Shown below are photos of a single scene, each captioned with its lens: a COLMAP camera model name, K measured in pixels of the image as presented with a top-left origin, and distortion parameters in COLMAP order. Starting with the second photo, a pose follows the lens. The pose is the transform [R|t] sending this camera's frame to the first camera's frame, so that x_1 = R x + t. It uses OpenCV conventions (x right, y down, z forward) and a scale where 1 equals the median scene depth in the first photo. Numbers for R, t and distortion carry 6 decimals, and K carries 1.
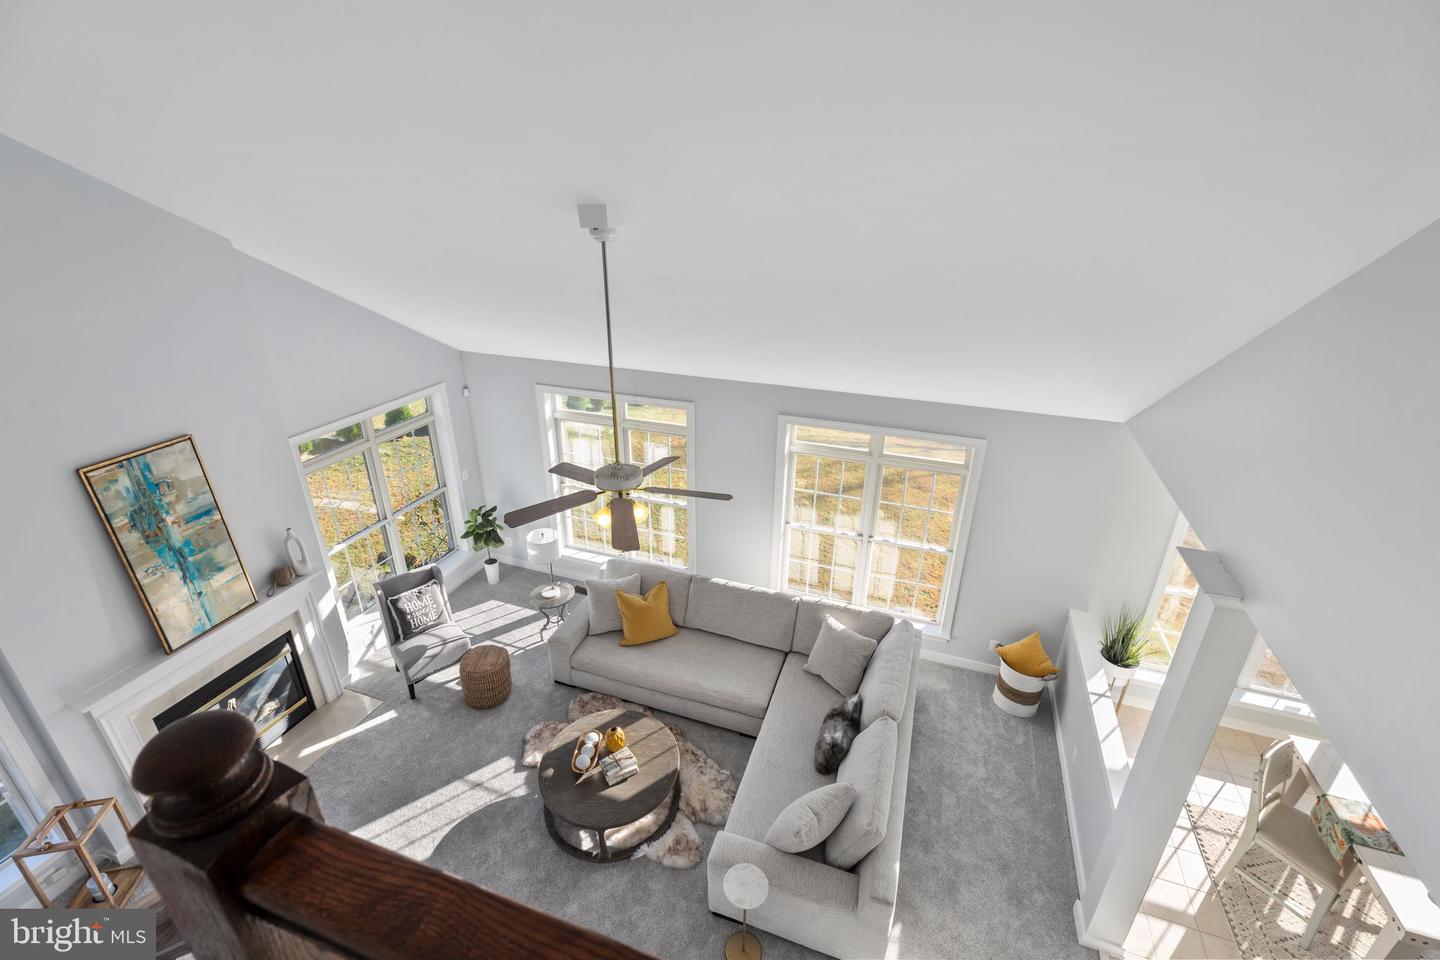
lens RADIAL K [[641.3, 0, 717.7], [0, 641.3, 472.5], [0, 0, 1]] dist [-0.003304, 0.000485]
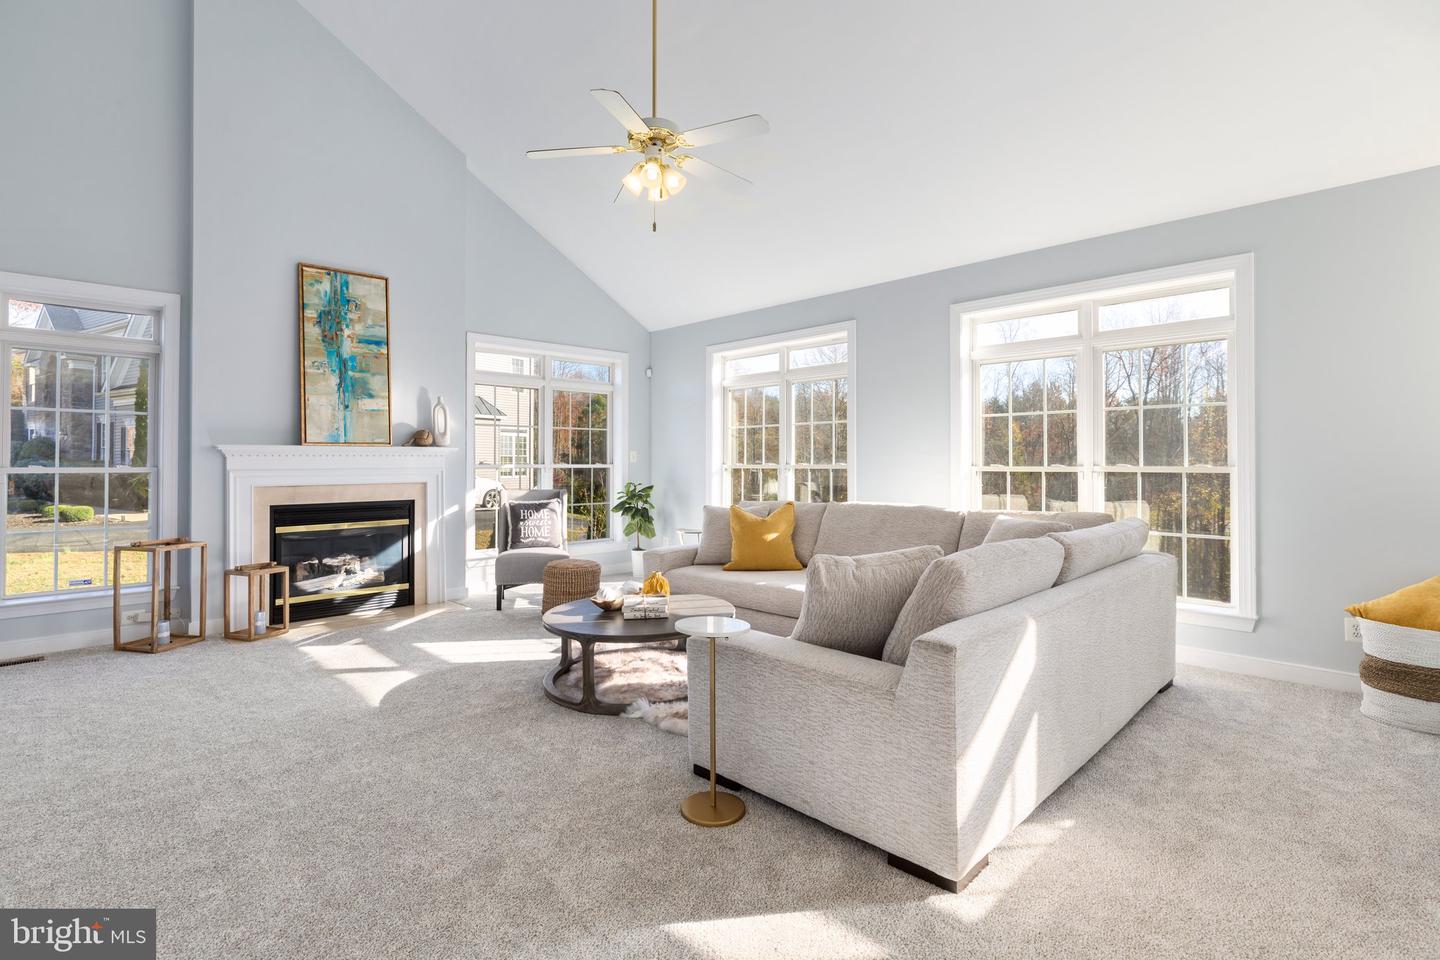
lens RADIAL K [[690.1, 0, 712.2], [0, 690.1, 454.4], [0, 0, 1]] dist [-0.014380, 0.000473]
pose [[0.897403, -0.013023, -0.441019, 0.271843], [-0.174374, 0.907719, -0.381629, 0.613150], [0.405291, 0.419377, 0.812319, 0.341293]]
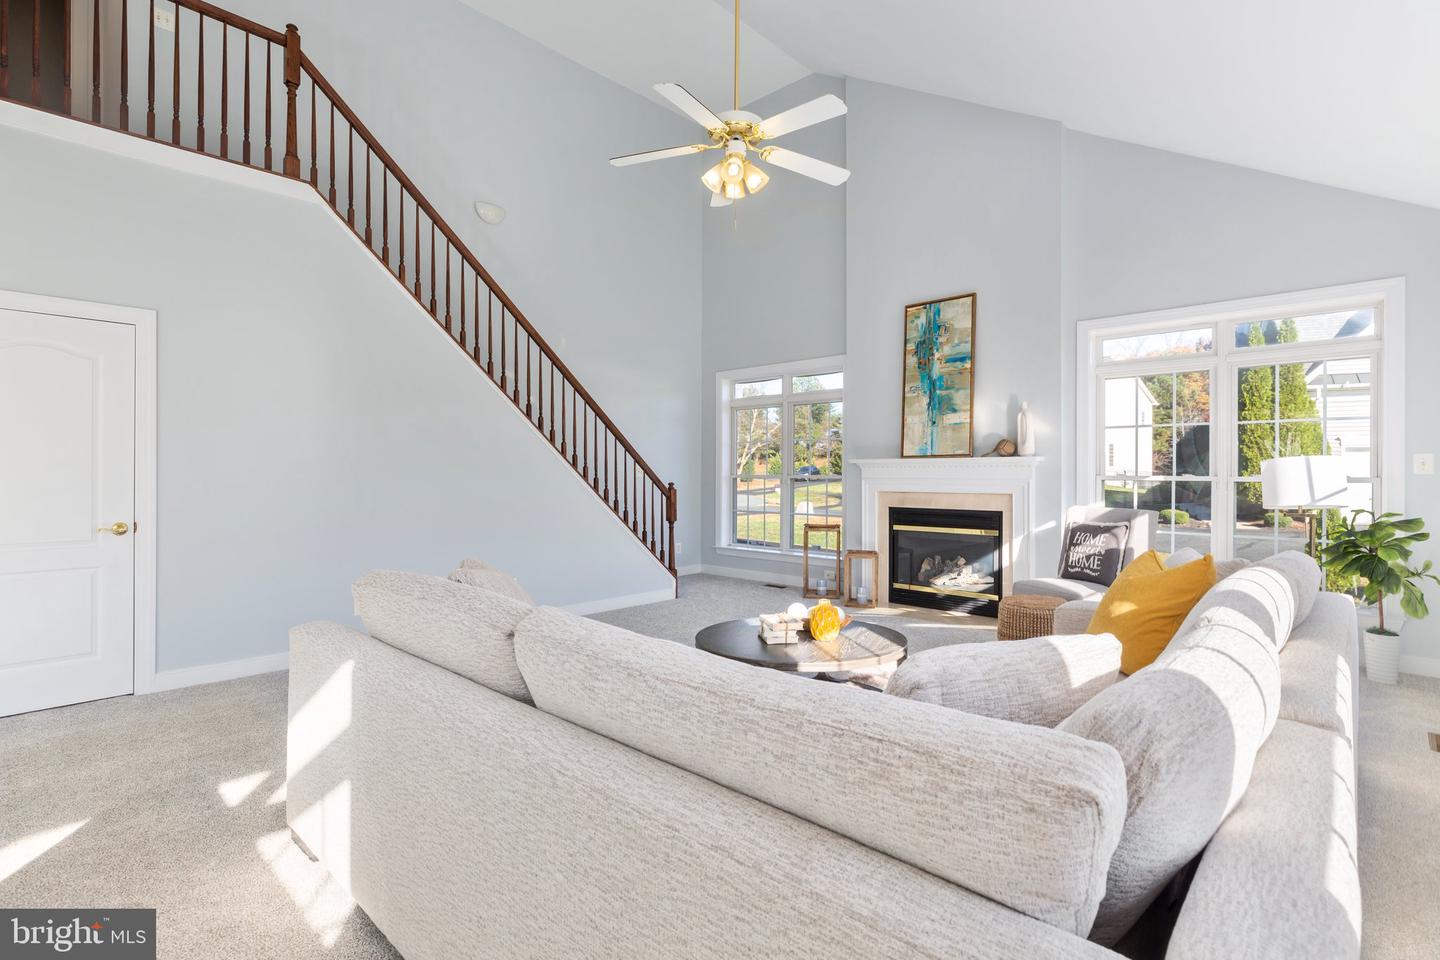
lens RADIAL K [[678.5, 0, 717.7], [0, 678.5, 472.1], [0, 0, 1]] dist [0.000442, 0.000308]
pose [[-0.402851, -0.009502, -0.915216, 0.547266], [-0.381329, 0.910768, 0.158394, 0.231329], [0.832045, 0.412808, -0.370528, 1.197633]]
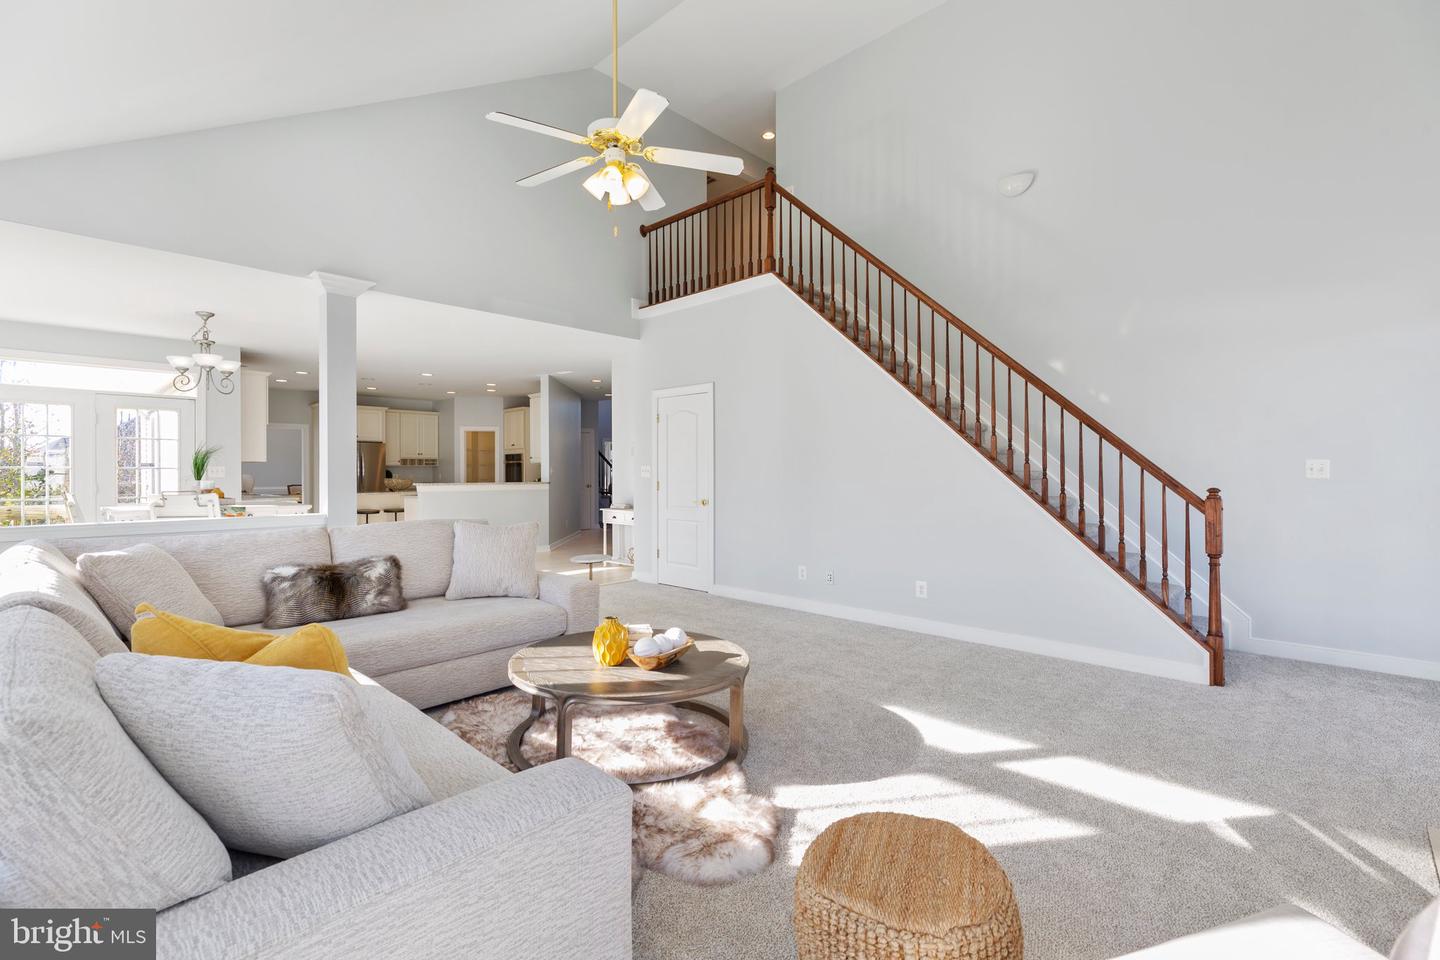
lens RADIAL K [[641.3, 0, 717.7], [0, 641.3, 472.5], [0, 0, 1]] dist [-0.003304, 0.000485]
pose [[-0.909378, -0.002889, 0.415961, -0.512398], [0.169834, 0.910254, 0.377616, 0.094773], [-0.379721, 0.414040, -0.827274, 1.481938]]
